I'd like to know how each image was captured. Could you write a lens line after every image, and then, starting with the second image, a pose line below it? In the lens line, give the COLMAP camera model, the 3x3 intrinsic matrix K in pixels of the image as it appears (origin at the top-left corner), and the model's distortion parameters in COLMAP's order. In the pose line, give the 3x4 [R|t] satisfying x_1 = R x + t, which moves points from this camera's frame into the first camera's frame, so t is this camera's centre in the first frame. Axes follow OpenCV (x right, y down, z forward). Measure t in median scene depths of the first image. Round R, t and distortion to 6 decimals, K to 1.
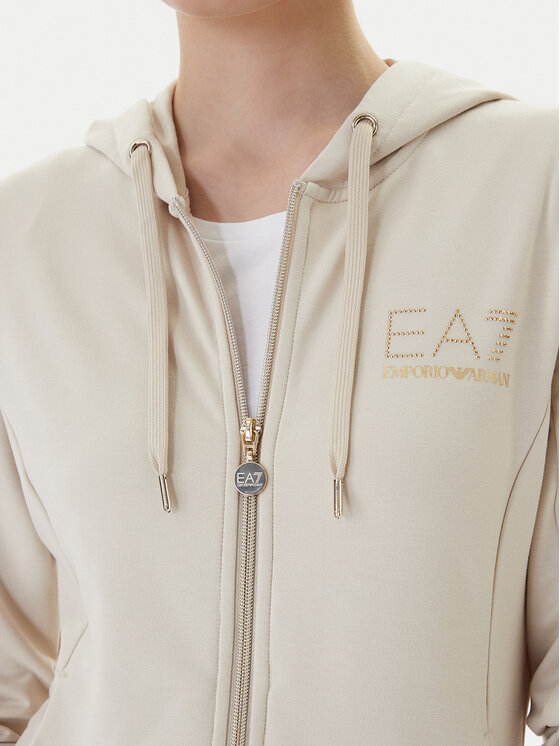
lens RADIAL K [[1155.8, 0, 279.5], [0, 1155.8, 373.2], [0, 0, 1]] dist [-0.031348, 0.000000]
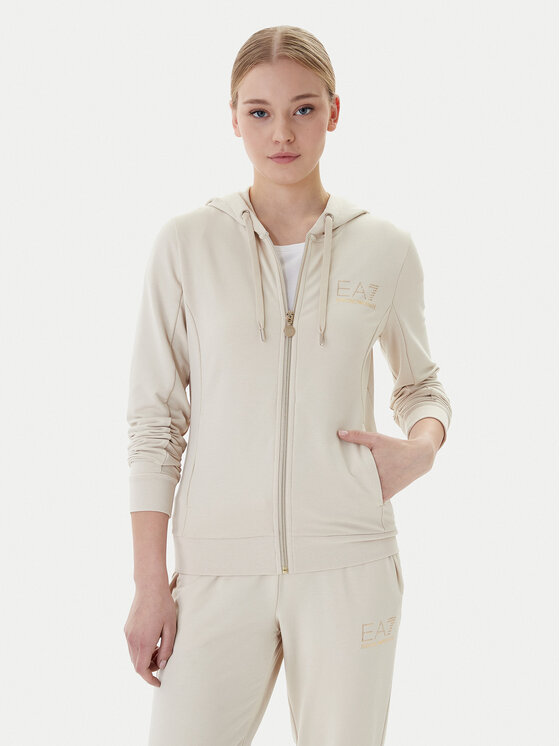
lens RADIAL K [[1172.8, 0, 277.3], [0, 1172.8, 374.1], [0, 0, 1]] dist [-0.062362, 0.000000]
pose [[0.998734, 0.017100, -0.047312, 0.091322], [-0.016462, 0.999769, 0.013850, 0.156357], [0.047537, -0.013054, 0.998784, -2.101058]]
